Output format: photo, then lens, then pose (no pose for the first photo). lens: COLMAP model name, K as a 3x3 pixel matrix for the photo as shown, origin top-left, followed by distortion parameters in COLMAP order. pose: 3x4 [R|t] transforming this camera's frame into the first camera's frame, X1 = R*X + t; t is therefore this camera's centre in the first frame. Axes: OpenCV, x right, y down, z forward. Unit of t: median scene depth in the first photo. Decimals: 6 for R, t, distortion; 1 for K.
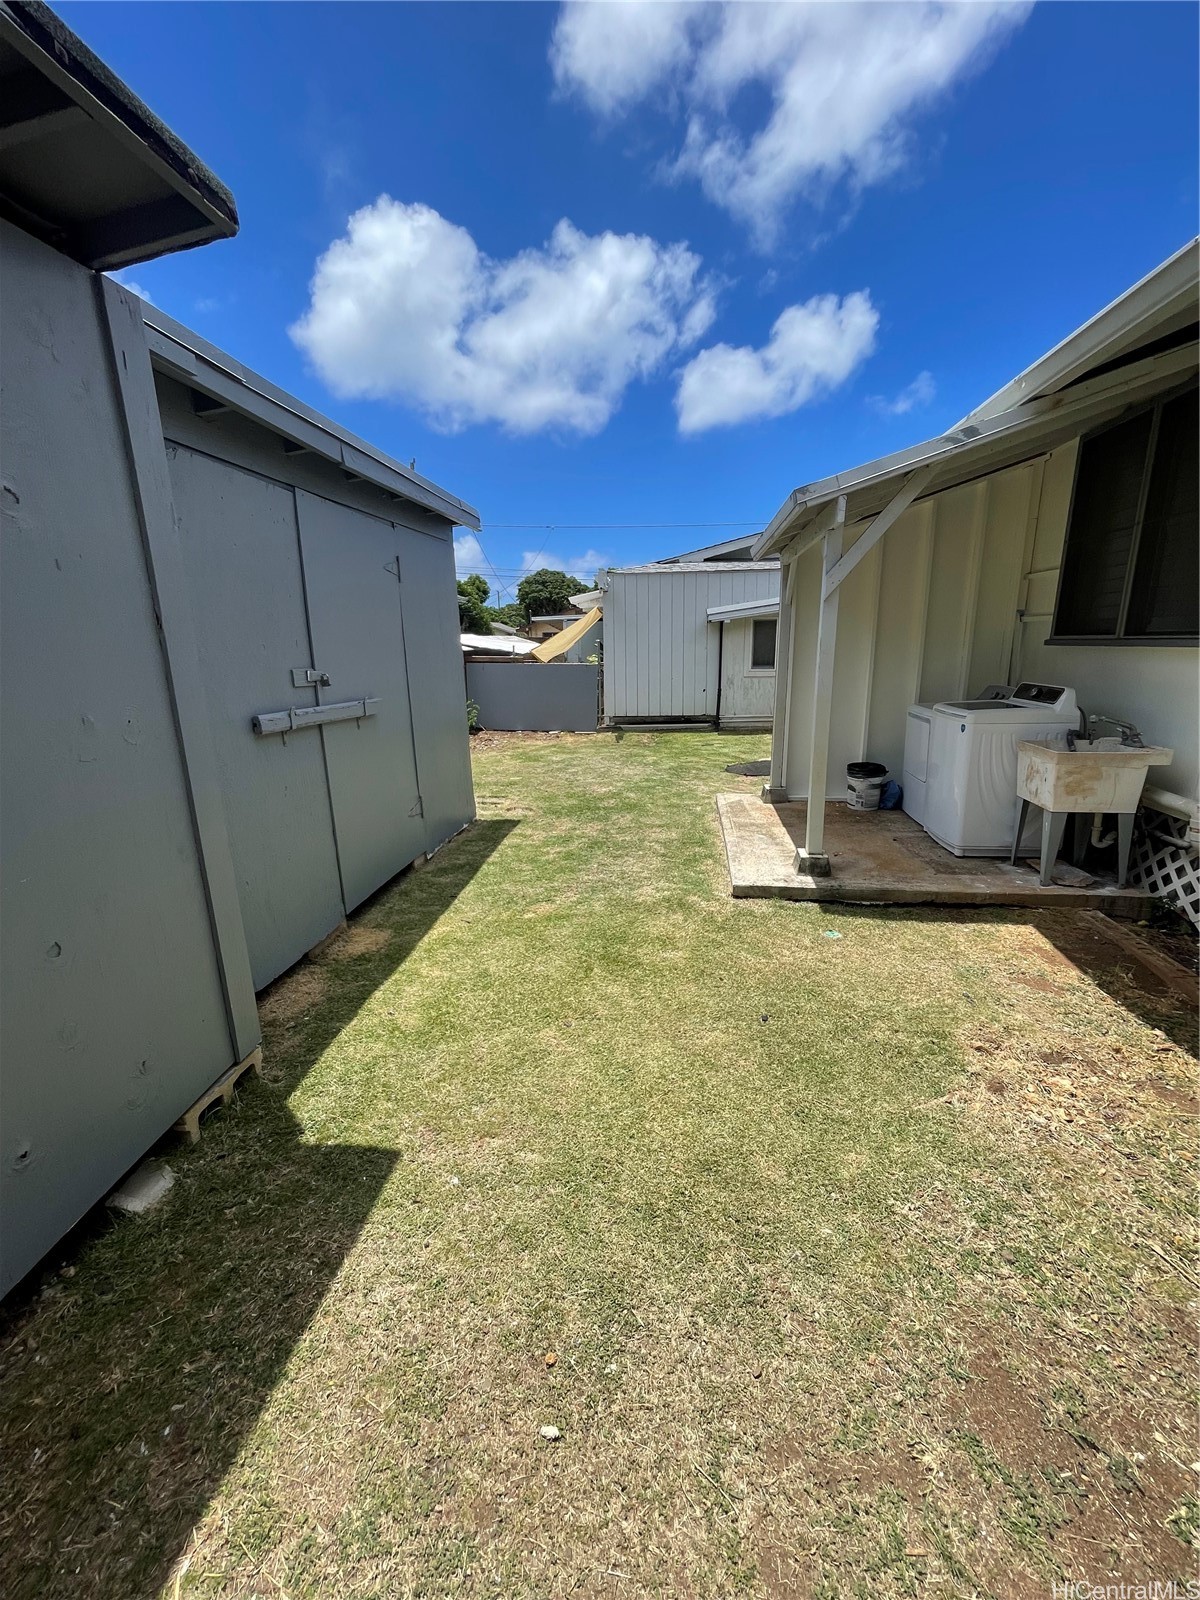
lens RADIAL K [[656.7, 0, 596.9], [0, 656.7, 795.8], [0, 0, 1]] dist [-0.001229, 0.004724]
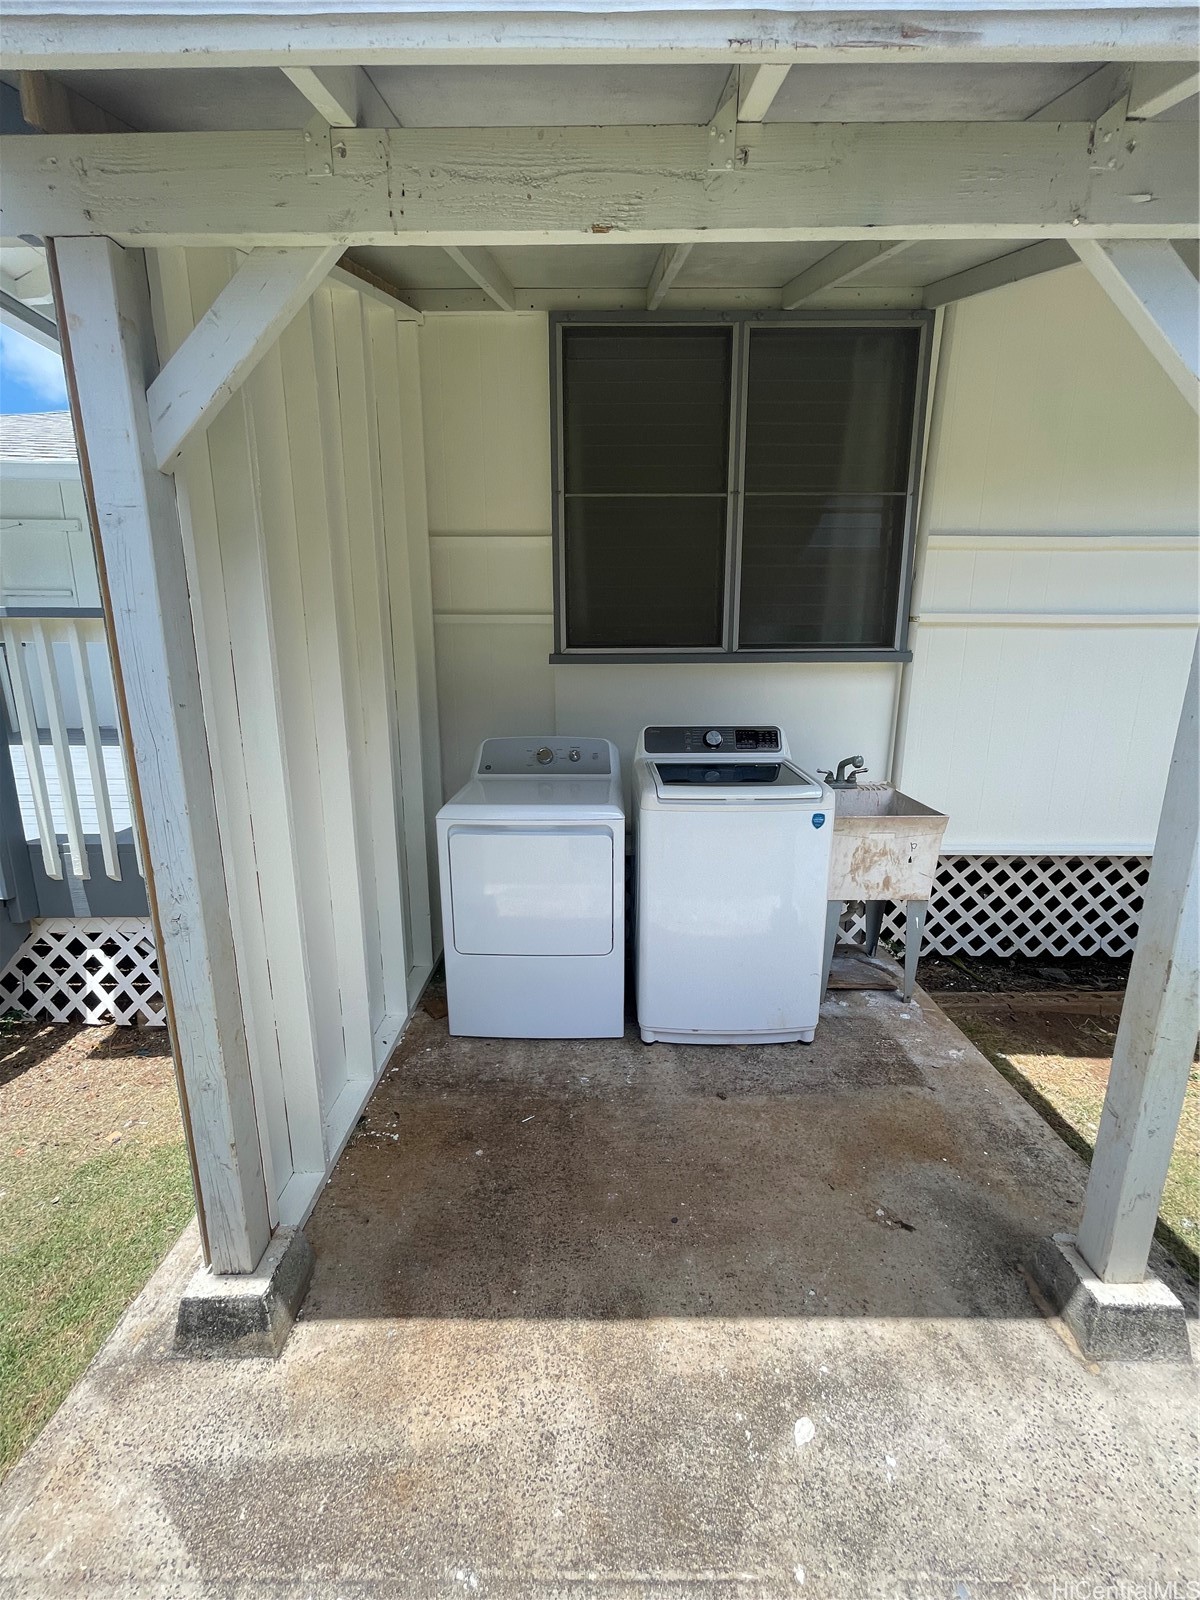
lens RADIAL K [[656.7, 0, 596.9], [0, 656.7, 795.8], [0, 0, 1]] dist [-0.001229, 0.004724]
pose [[-0.115156, -0.191172, 0.974778, 0.071536], [0.244777, 0.945586, 0.214364, -0.258006], [-0.962717, 0.263288, -0.062095, 1.128341]]
